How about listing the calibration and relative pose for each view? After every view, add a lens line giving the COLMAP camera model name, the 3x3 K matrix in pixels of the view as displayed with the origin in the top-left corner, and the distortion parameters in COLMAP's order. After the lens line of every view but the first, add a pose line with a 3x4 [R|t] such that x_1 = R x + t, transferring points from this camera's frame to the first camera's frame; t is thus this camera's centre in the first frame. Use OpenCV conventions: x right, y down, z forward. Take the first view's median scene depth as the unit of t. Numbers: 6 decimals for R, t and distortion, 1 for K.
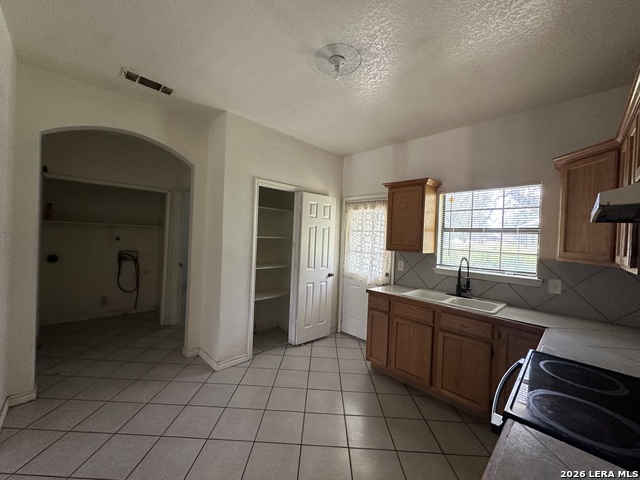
lens RADIAL K [[258.1, 0, 321.6], [0, 258.1, 239.3], [0, 0, 1]] dist [-0.002042, -0.000335]
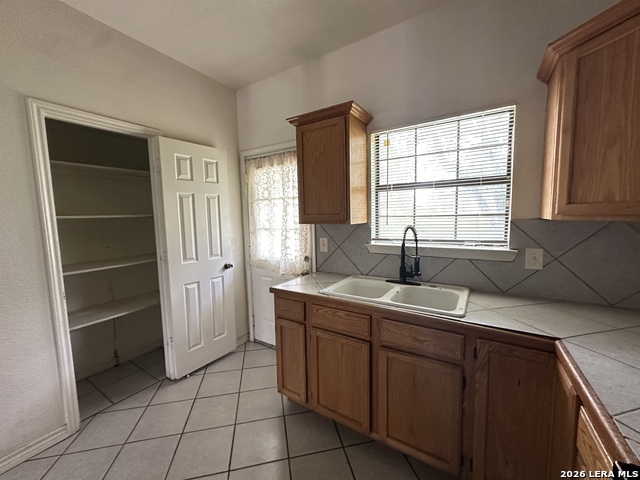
lens RADIAL K [[258.1, 0, 324.3], [0, 258.1, 240.1], [0, 0, 1]] dist [-0.002042, -0.000335]
pose [[0.969202, -0.084892, 0.231171, 0.163854], [0.063629, 0.993156, 0.097942, 0.024351], [-0.237903, -0.080217, 0.967971, 0.361162]]
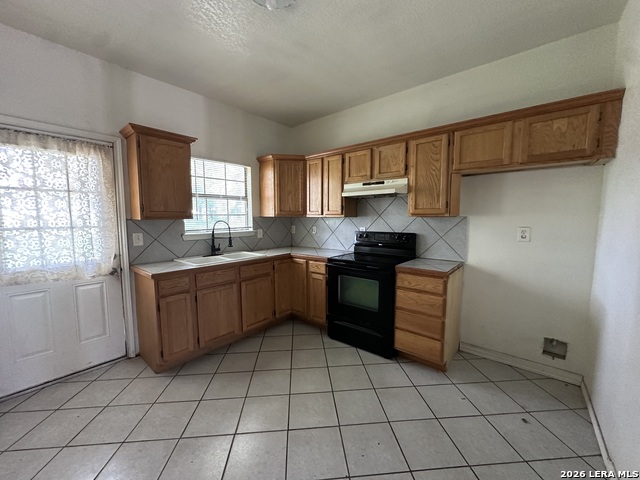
lens RADIAL K [[258.1, 0, 320.3], [0, 258.1, 237.5], [0, 0, 1]] dist [-0.002042, -0.000335]
pose [[-0.116057, -0.128150, 0.984941, -0.568548], [-0.000567, 0.991650, 0.128956, -0.002834], [-0.993242, 0.014408, -0.115161, 0.611399]]
